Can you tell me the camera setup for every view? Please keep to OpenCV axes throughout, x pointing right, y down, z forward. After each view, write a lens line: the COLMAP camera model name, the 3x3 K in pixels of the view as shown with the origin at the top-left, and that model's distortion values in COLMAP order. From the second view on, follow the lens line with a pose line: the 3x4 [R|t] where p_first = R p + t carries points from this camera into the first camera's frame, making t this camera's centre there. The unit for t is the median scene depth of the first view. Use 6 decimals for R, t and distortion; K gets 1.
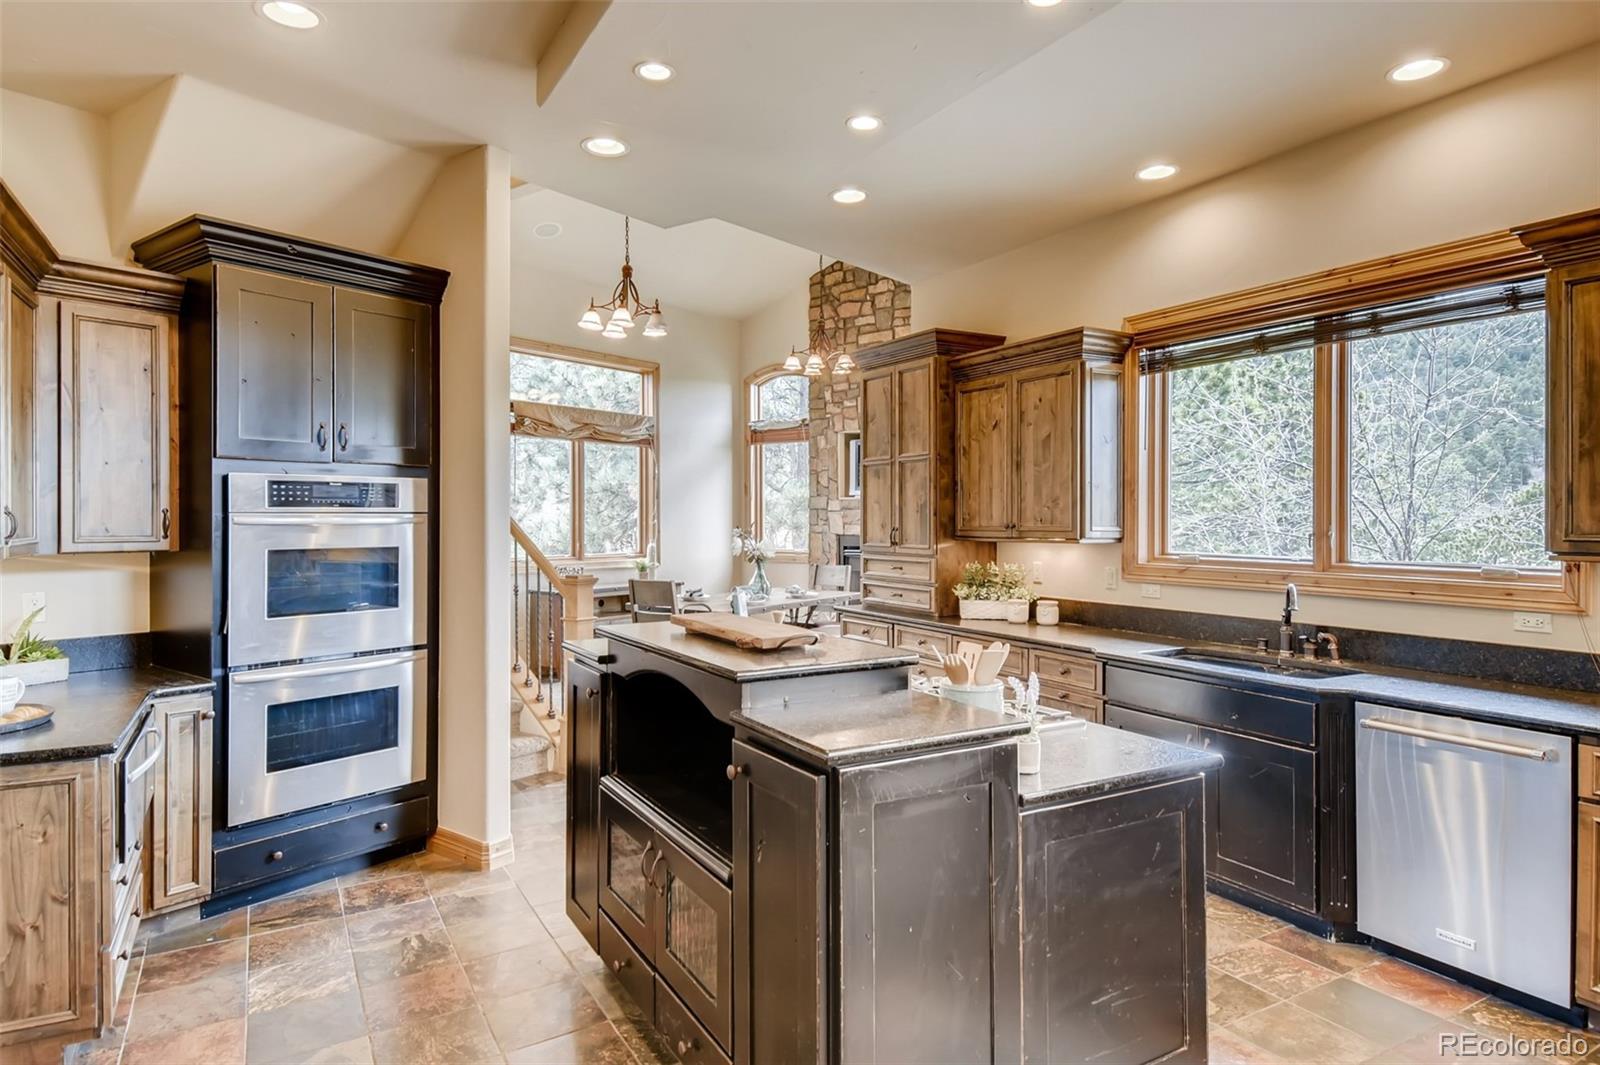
lens RADIAL K [[910.2, 0, 797.2], [0, 910.2, 517.0], [0, 0, 1]] dist [-0.000293, -0.007534]
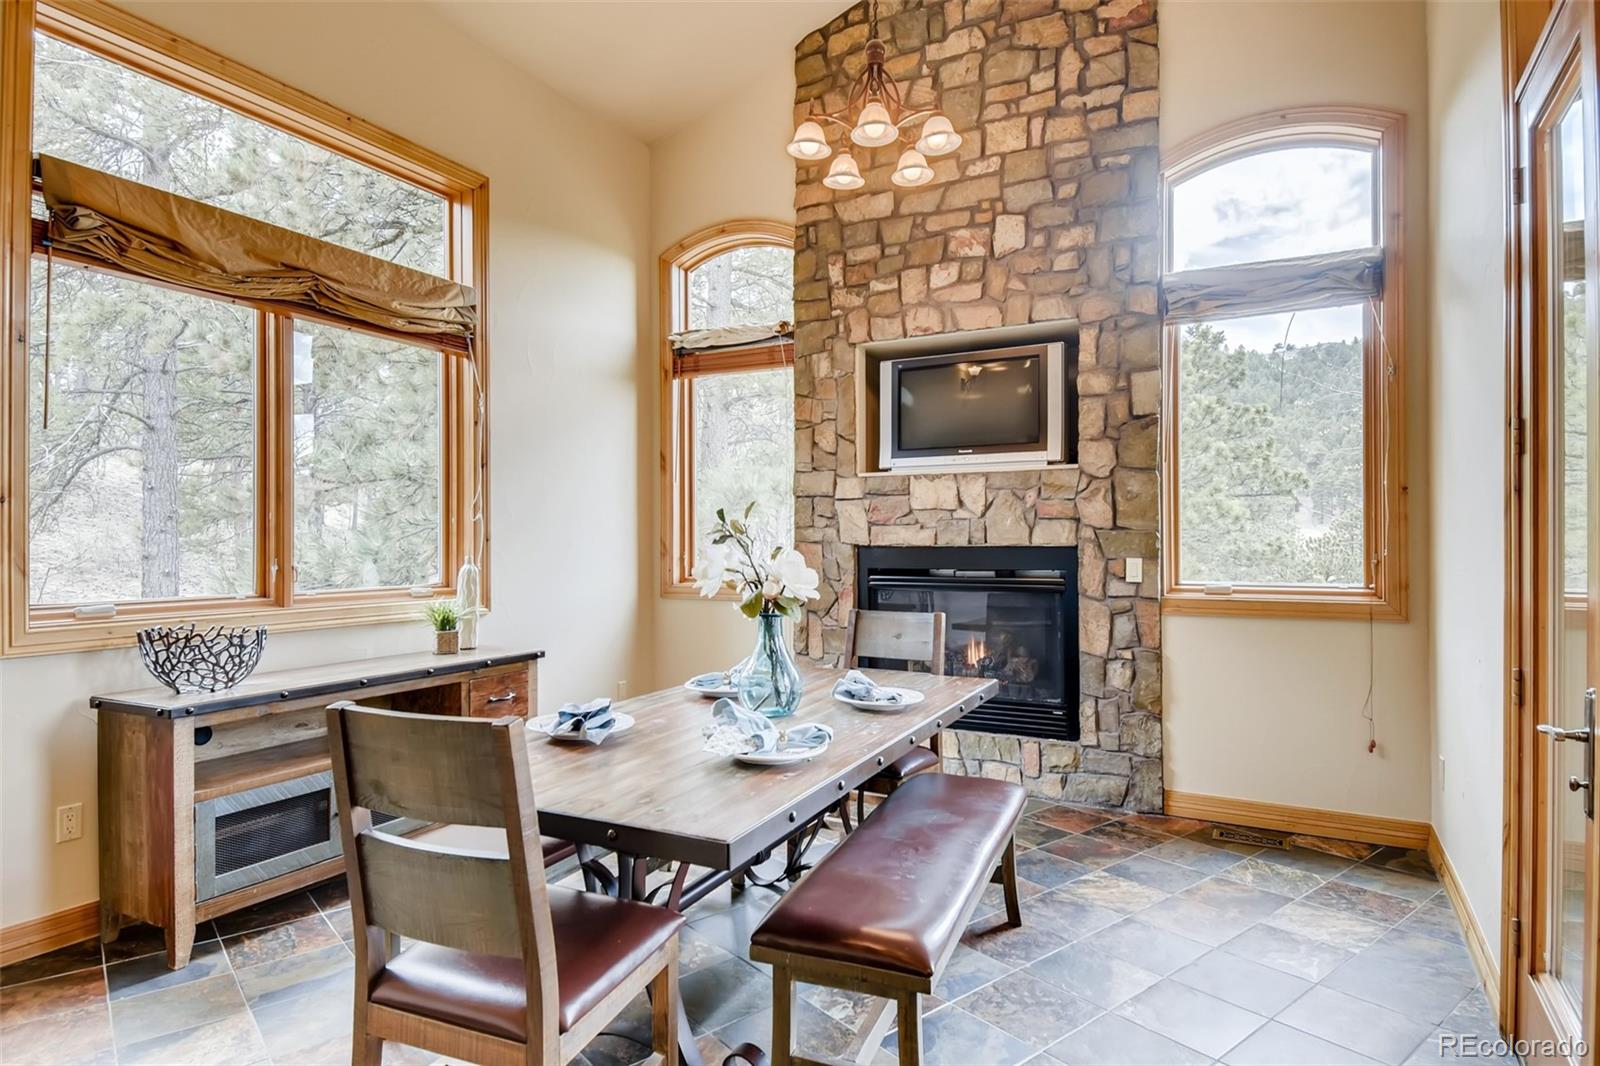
lens RADIAL K [[910.2, 0, 812.2], [0, 910.2, 542.4], [0, 0, 1]] dist [-0.000293, -0.007534]
pose [[0.985164, -0.001541, 0.171610, -0.066917], [0.001060, 0.999995, 0.002894, 0.015945], [-0.171614, -0.002669, 0.985161, 0.502664]]
